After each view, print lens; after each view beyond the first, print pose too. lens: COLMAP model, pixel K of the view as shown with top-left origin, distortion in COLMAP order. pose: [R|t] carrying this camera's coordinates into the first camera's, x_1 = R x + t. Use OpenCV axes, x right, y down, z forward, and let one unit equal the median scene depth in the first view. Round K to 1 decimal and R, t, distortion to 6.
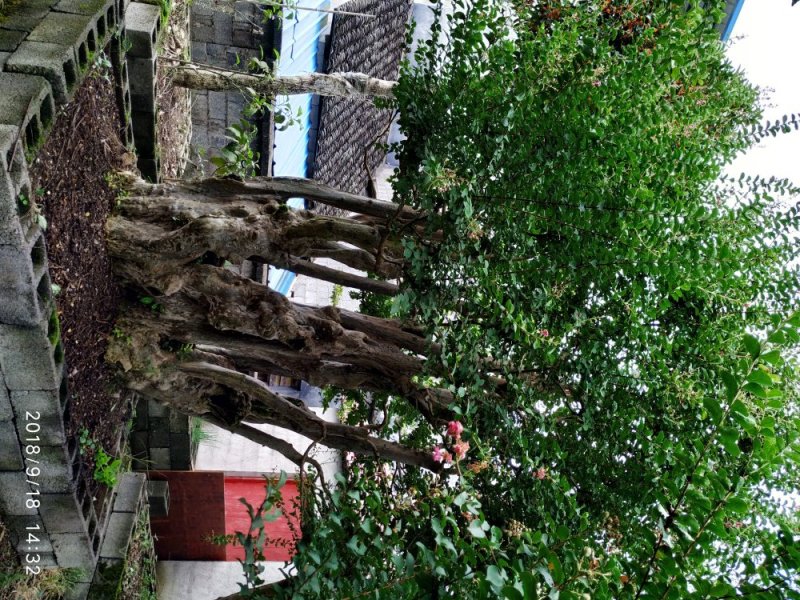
lens RADIAL K [[689.1, 0, 397.2], [0, 689.1, 298.2], [0, 0, 1]] dist [0.076667, -0.129140]
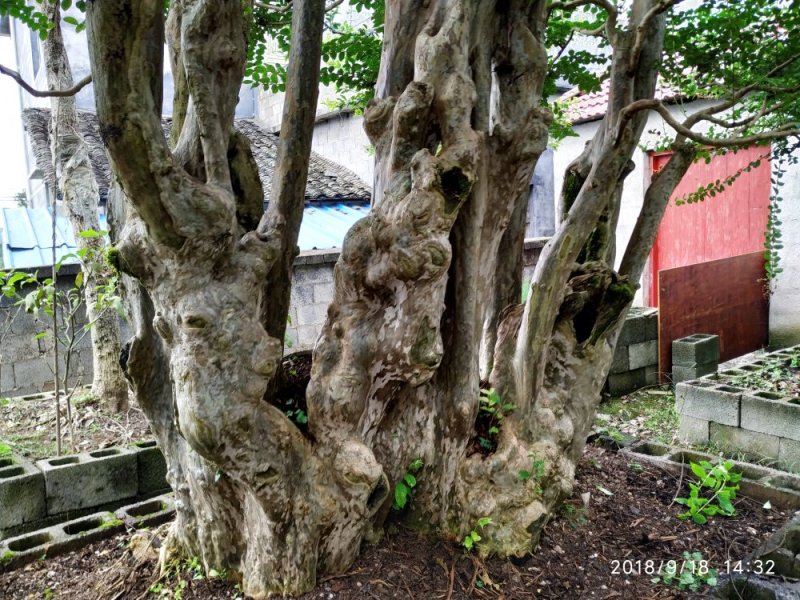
lens RADIAL K [[689.1, 0, 401.9], [0, 689.1, 302.4], [0, 0, 1]] dist [0.076667, -0.129140]
pose [[-0.129254, -0.952119, -0.277062, -0.086956], [0.991248, -0.116492, -0.062108, 0.049935], [0.026859, -0.282665, 0.958843, 0.547460]]
